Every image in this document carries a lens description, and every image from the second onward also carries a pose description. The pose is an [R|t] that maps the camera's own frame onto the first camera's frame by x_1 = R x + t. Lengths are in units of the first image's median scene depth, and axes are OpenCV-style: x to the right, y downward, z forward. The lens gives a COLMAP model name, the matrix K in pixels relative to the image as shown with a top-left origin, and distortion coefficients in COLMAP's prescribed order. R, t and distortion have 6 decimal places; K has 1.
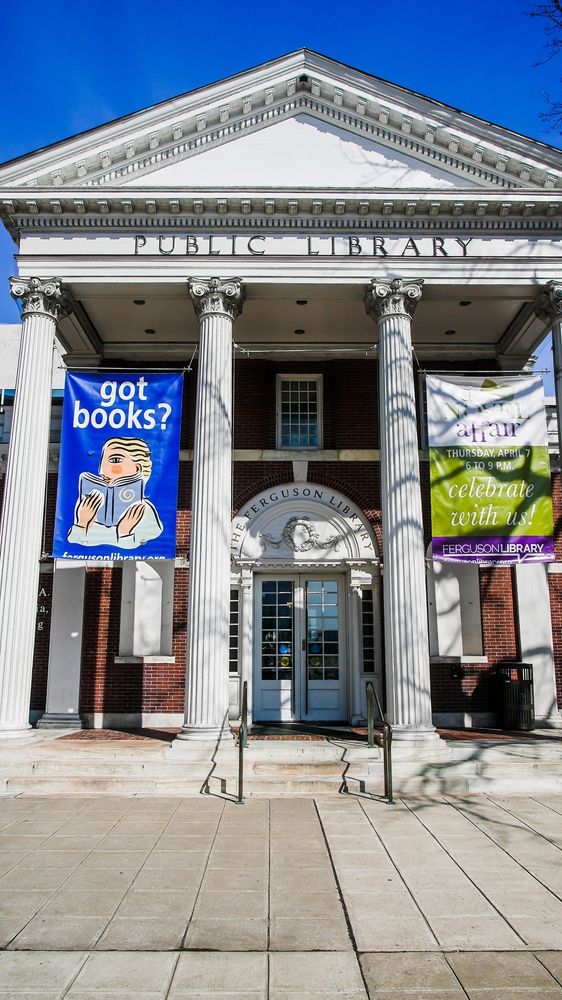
lens RADIAL K [[684.0, 0, 281.0], [0, 684.0, 500.0], [0, 0, 1]] dist [-0.037966, 0.071382]
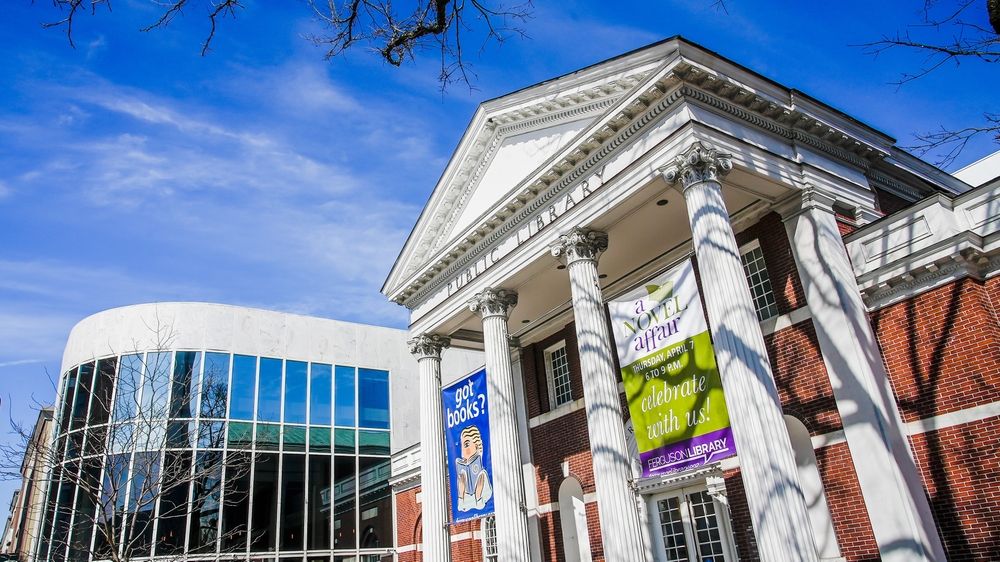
lens RADIAL K [[688.0, 0, 500.0], [0, 688.0, 281.0], [0, 0, 1]] dist [-0.037713, -0.000687]
pose [[0.558622, -0.388387, -0.732869, 0.938458], [0.267507, 0.920738, -0.284044, 0.048868], [0.785100, -0.037374, 0.618241, 0.196015]]
